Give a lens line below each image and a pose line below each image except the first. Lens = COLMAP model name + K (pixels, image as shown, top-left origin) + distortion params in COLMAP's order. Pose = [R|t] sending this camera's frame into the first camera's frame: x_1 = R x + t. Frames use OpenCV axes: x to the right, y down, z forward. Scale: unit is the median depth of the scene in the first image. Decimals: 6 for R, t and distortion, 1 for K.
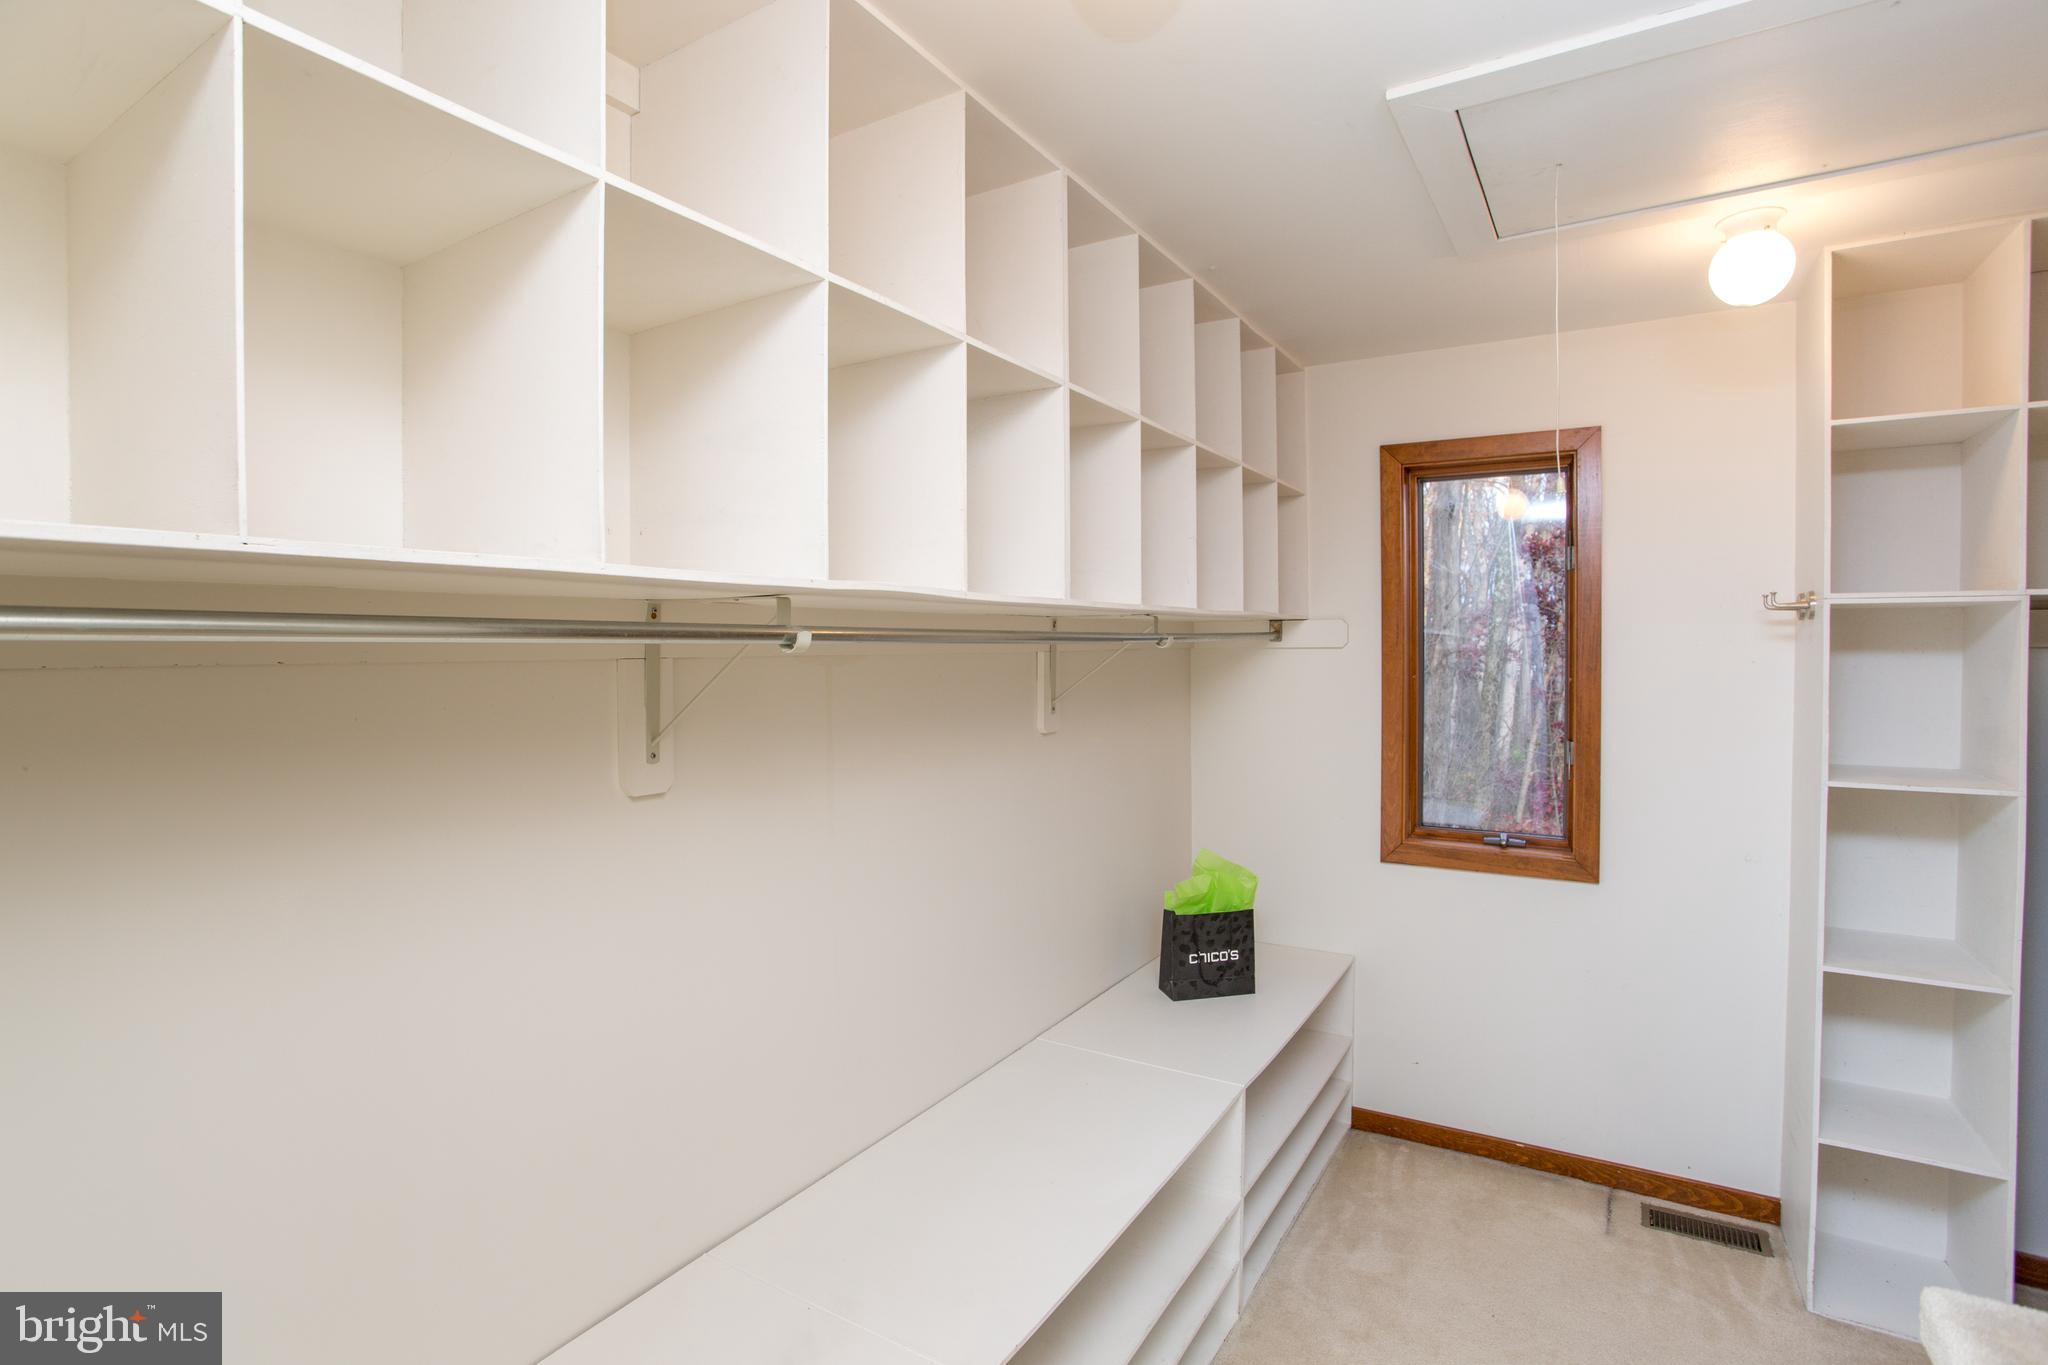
lens RADIAL K [[991.4, 0, 1019.0], [0, 991.4, 674.5], [0, 0, 1]] dist [-0.081029, 0.034005]
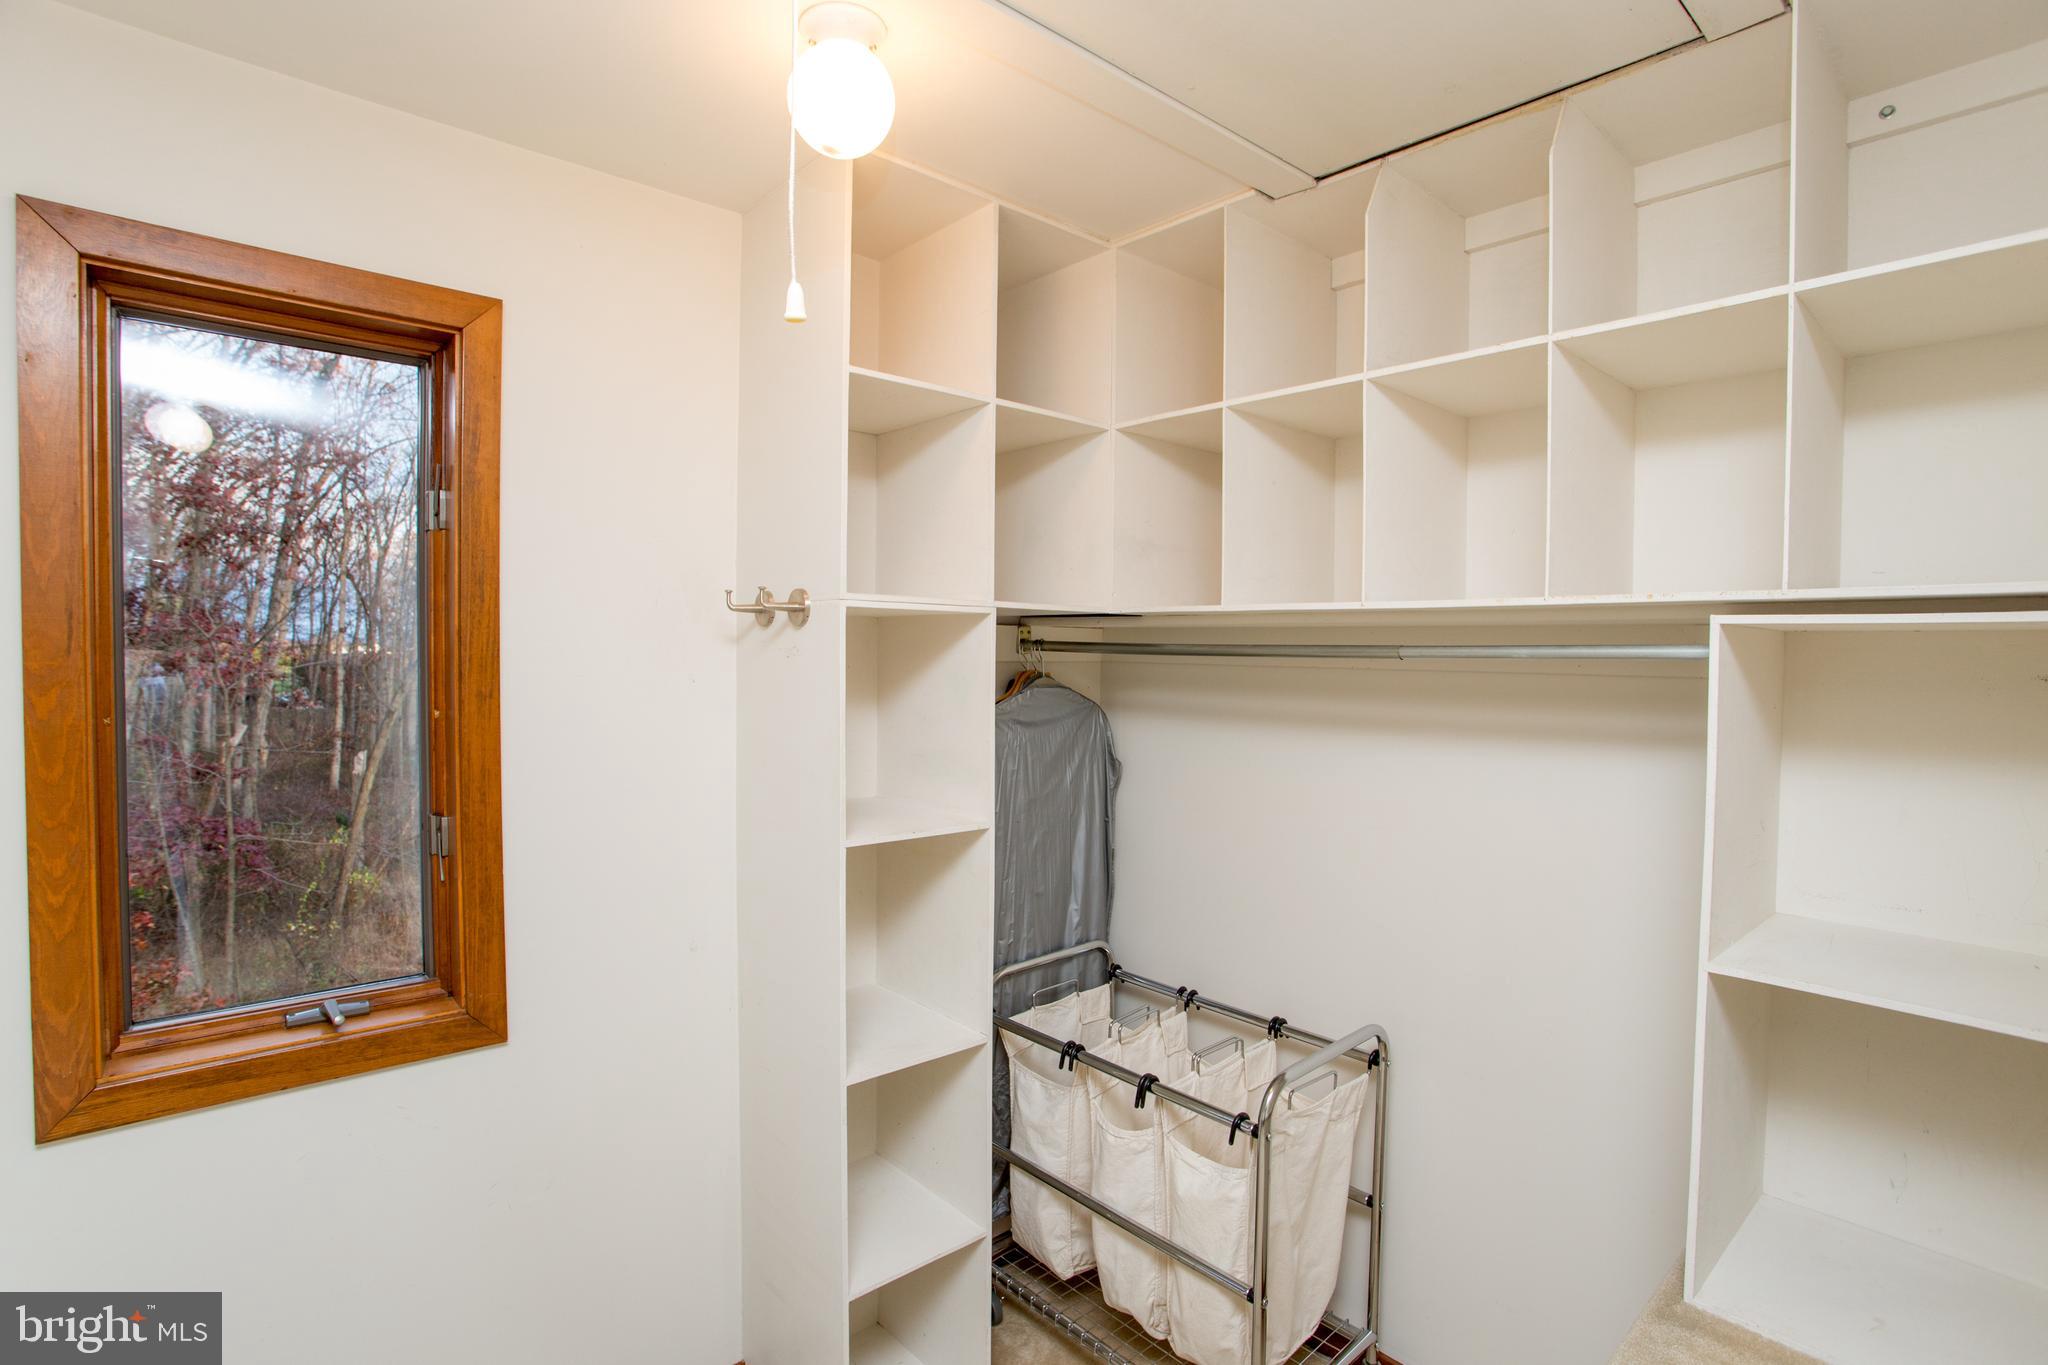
lens RADIAL K [[991.4, 0, 1019.0], [0, 991.4, 674.5], [0, 0, 1]] dist [-0.081029, 0.034005]
pose [[0.302398, -0.018082, 0.953010, 0.113645], [0.012619, 0.999808, 0.014965, -0.024206], [-0.953098, 0.007501, 0.302568, 0.494587]]
